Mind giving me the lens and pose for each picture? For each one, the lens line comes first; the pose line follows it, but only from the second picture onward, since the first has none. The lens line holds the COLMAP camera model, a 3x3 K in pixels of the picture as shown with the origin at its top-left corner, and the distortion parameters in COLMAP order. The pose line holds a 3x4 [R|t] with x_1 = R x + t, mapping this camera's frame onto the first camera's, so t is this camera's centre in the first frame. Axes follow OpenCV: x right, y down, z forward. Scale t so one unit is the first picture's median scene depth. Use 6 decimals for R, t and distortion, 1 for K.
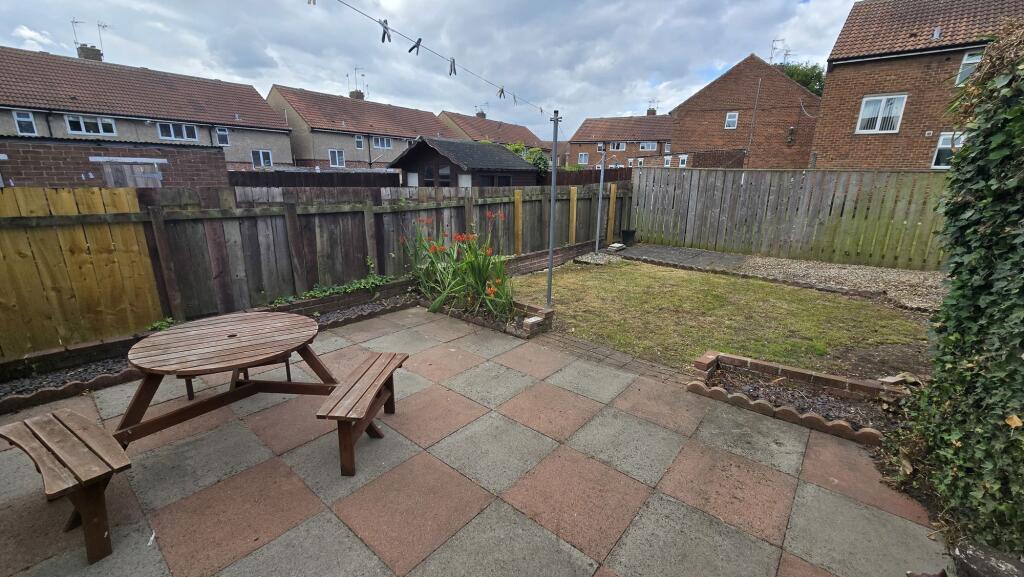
lens RADIAL K [[416.8, 0, 513.1], [0, 416.8, 289.5], [0, 0, 1]] dist [-0.007383, 0.001758]
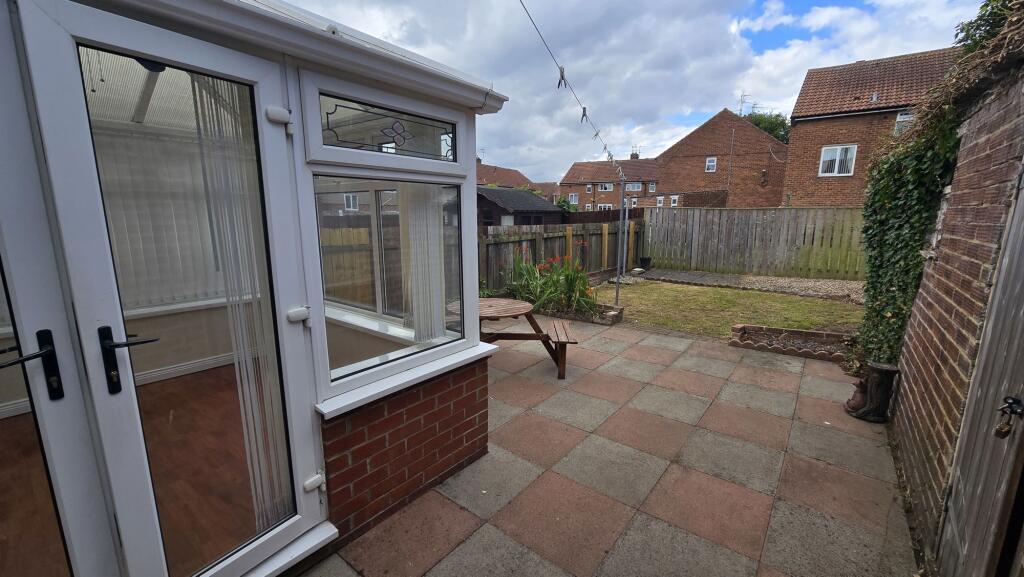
lens RADIAL K [[416.8, 0, 510.3], [0, 416.8, 288.9], [0, 0, 1]] dist [-0.007383, 0.001758]
pose [[0.999268, -0.021697, 0.031519, -0.192660], [0.024500, 0.995509, -0.091447, 0.061708], [-0.029393, 0.092152, 0.995311, -0.244690]]
